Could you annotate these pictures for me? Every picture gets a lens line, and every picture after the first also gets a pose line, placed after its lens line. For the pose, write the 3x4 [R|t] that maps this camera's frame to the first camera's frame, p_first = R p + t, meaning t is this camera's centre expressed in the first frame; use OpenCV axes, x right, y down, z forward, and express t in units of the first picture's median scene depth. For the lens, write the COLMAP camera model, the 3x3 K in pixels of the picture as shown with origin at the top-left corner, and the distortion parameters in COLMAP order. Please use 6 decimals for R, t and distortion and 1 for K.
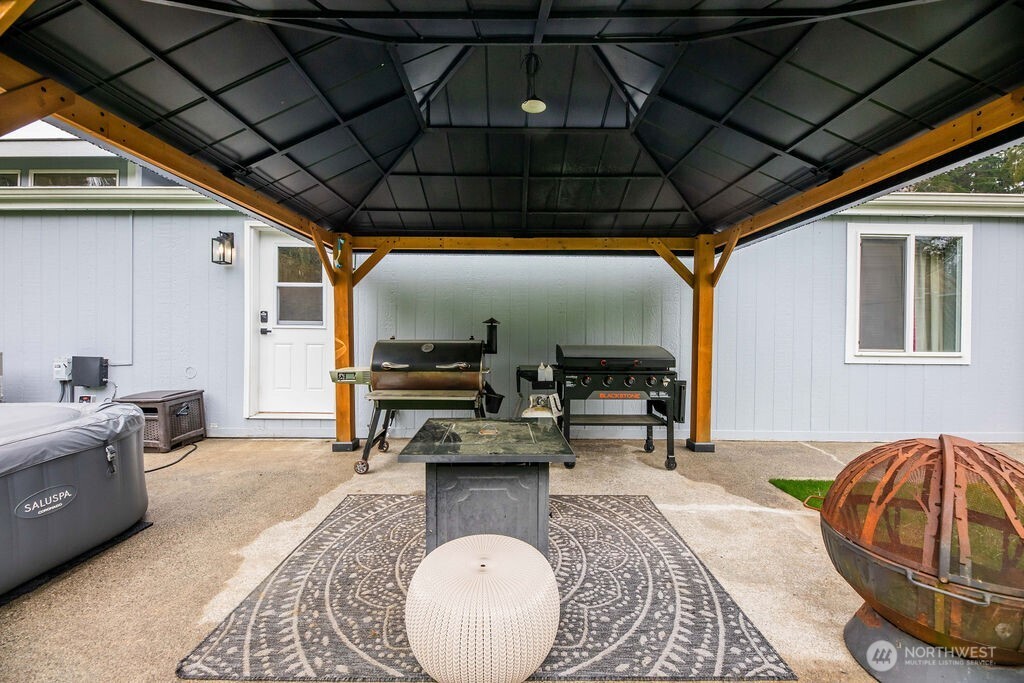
lens RADIAL K [[399.3, 0, 512.0], [0, 399.3, 341.5], [0, 0, 1]] dist [-0.000294, -0.000086]
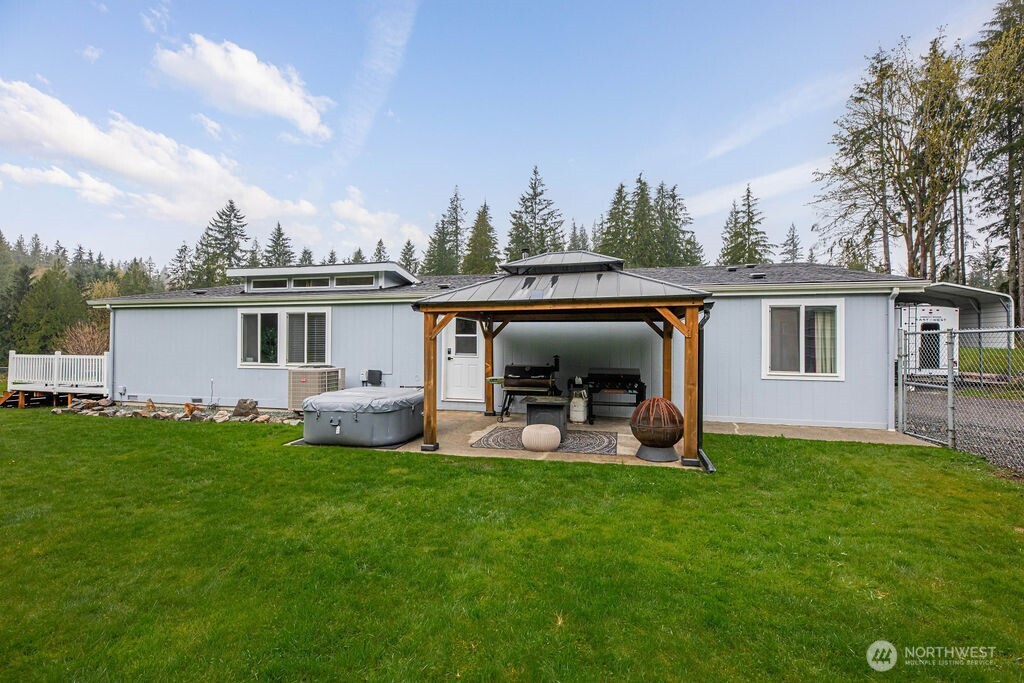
lens RADIAL K [[464.8, 0, 512.0], [0, 464.8, 341.5], [0, 0, 1]] dist [-0.000499, -0.000553]
pose [[0.967934, -0.003436, -0.251180, 0.312199], [-0.002219, 0.999750, -0.022227, -0.067224], [0.251194, 0.022072, 0.967685, -1.344832]]
